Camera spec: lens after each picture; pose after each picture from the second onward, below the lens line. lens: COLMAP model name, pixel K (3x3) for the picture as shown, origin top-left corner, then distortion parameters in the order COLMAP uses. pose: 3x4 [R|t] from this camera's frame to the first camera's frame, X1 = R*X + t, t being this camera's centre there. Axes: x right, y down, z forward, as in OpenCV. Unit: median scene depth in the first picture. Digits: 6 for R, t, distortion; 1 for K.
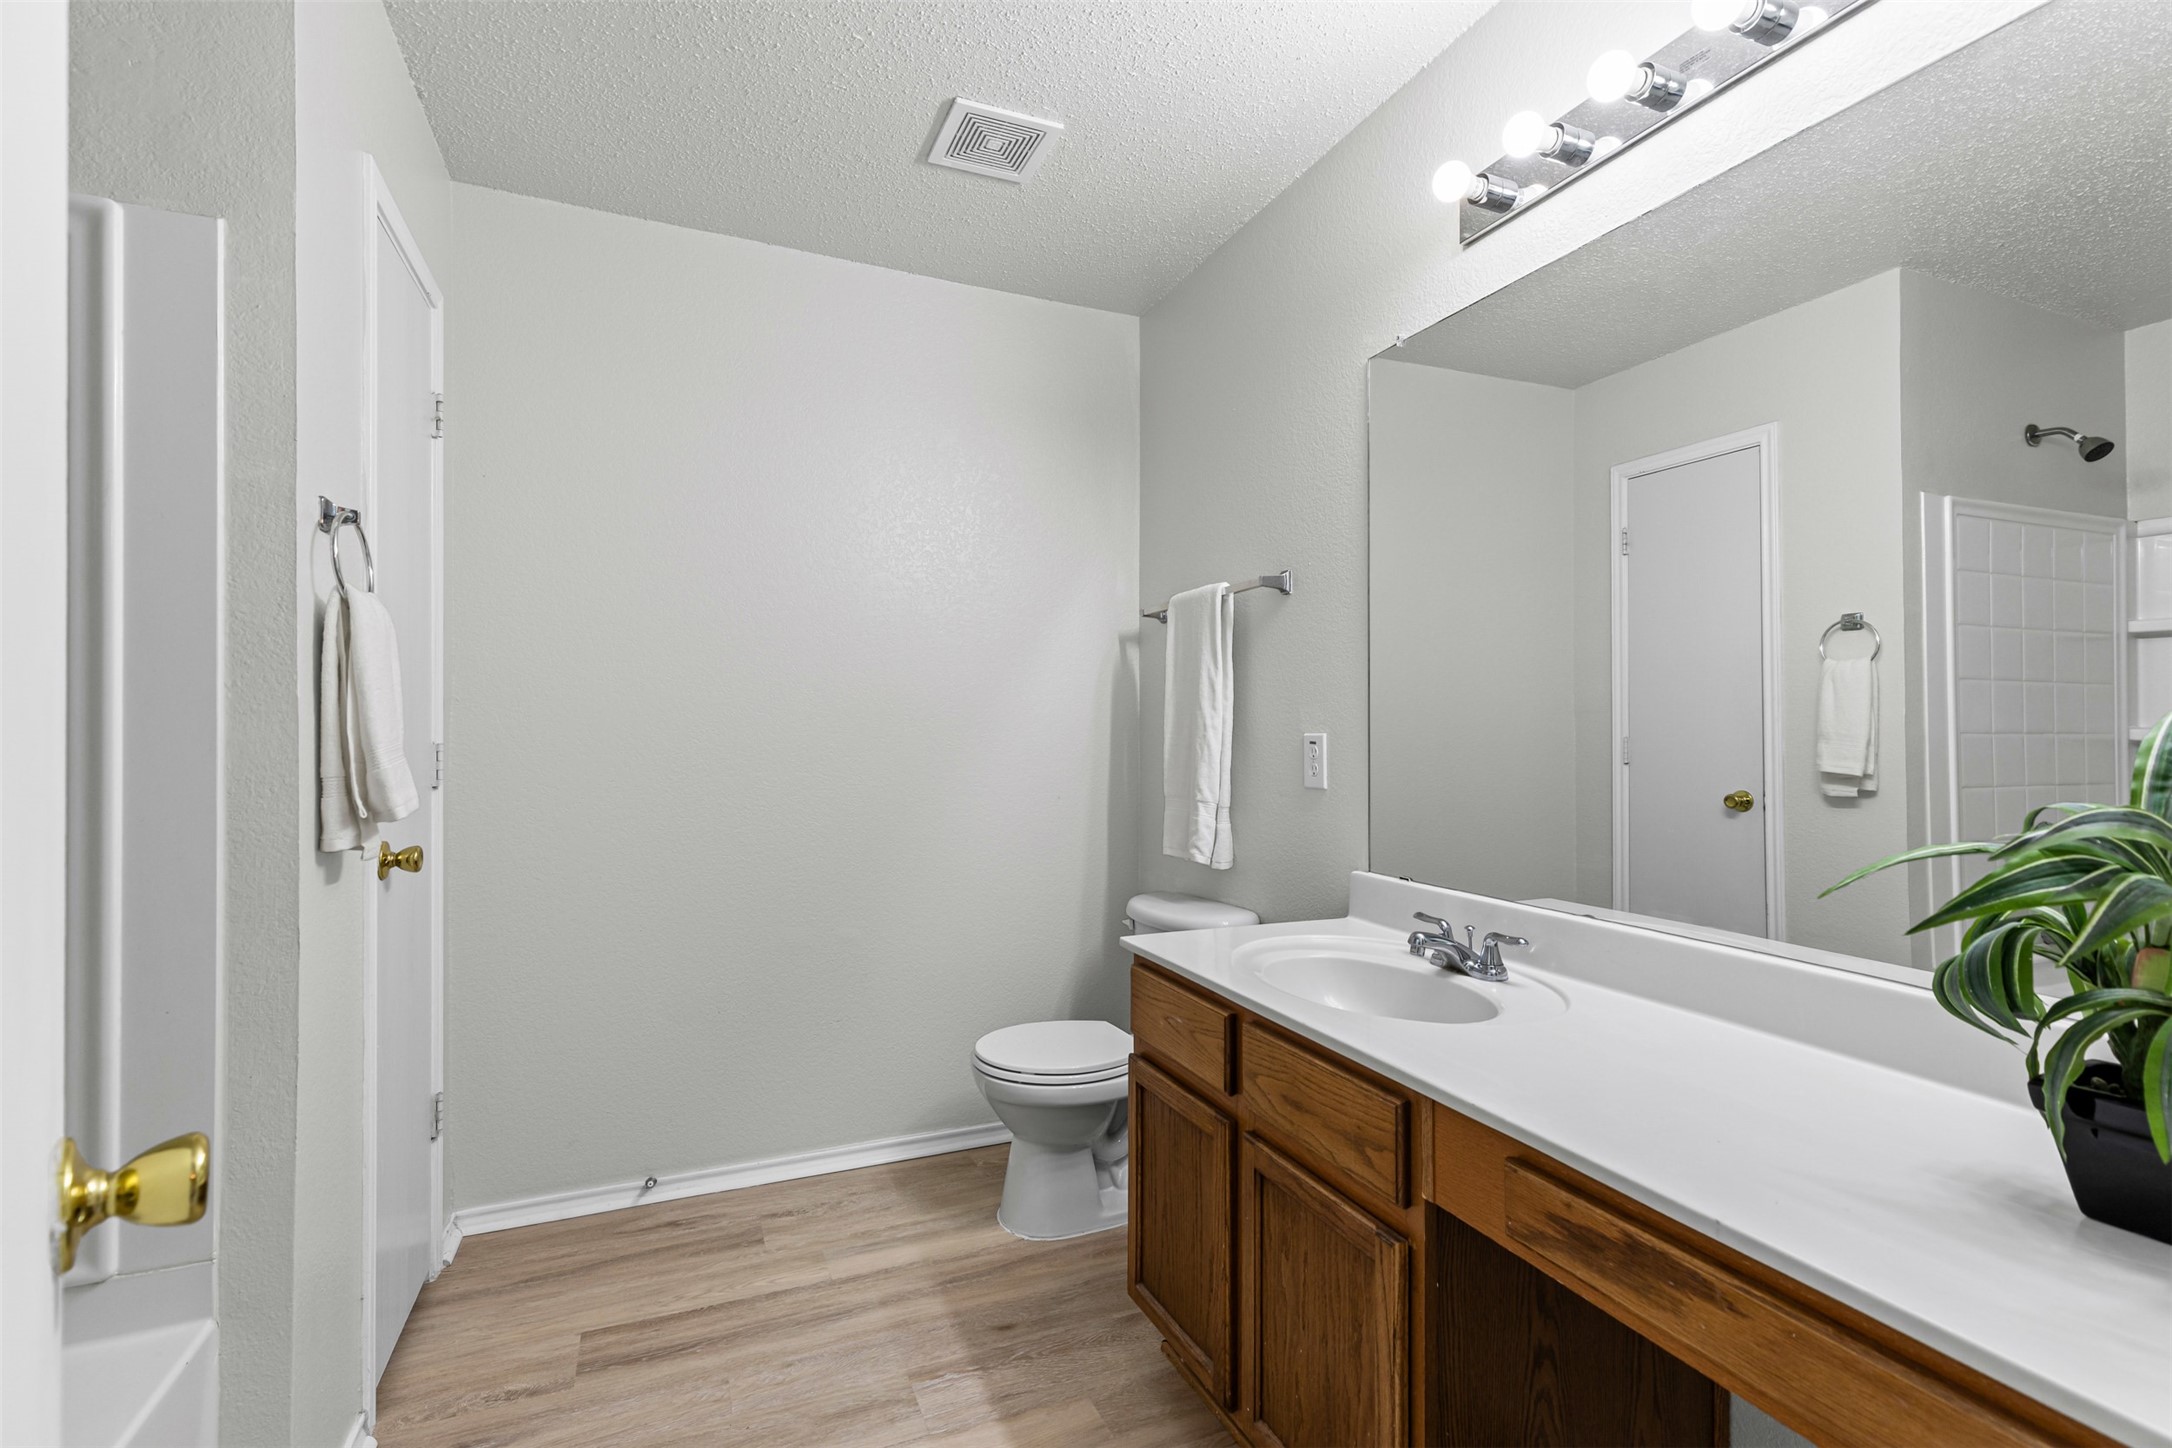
lens RADIAL K [[989.3, 0, 1077.6], [0, 989.3, 728.2], [0, 0, 1]] dist [0.000364, 0.000294]
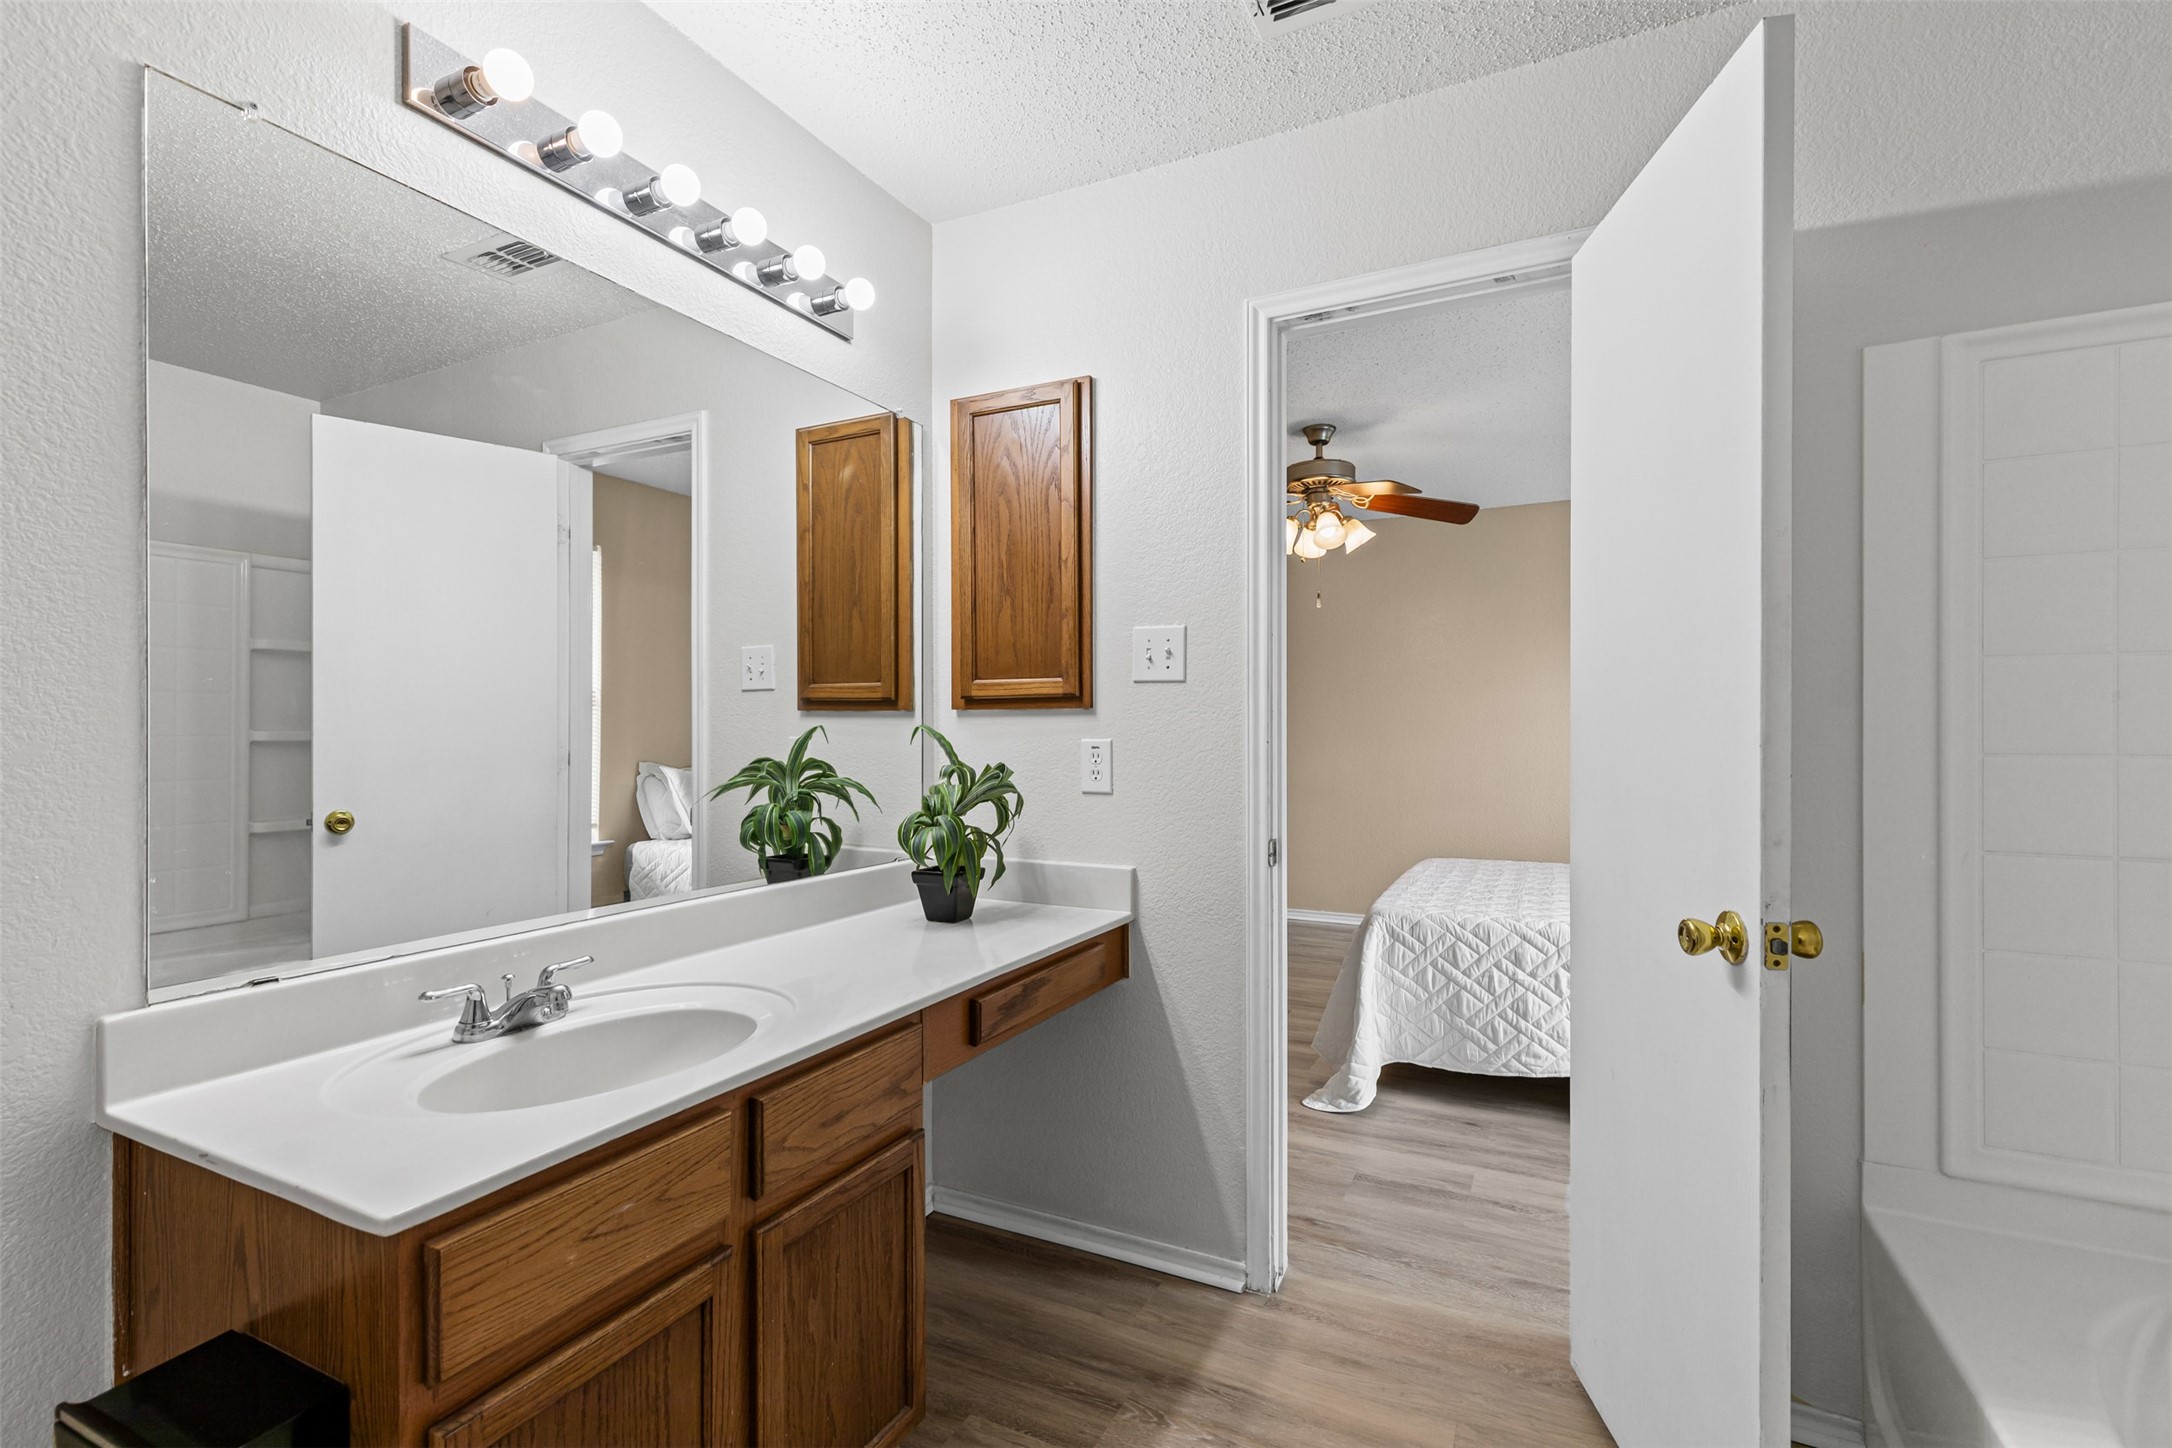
lens RADIAL K [[989.3, 0, 1078.0], [0, 989.3, 720.4], [0, 0, 1]] dist [0.000364, 0.000294]
pose [[-0.653815, 0.006182, 0.756629, -0.668332], [0.001870, 0.999977, -0.006554, -0.012483], [-0.756652, -0.002870, -0.653812, 1.414412]]
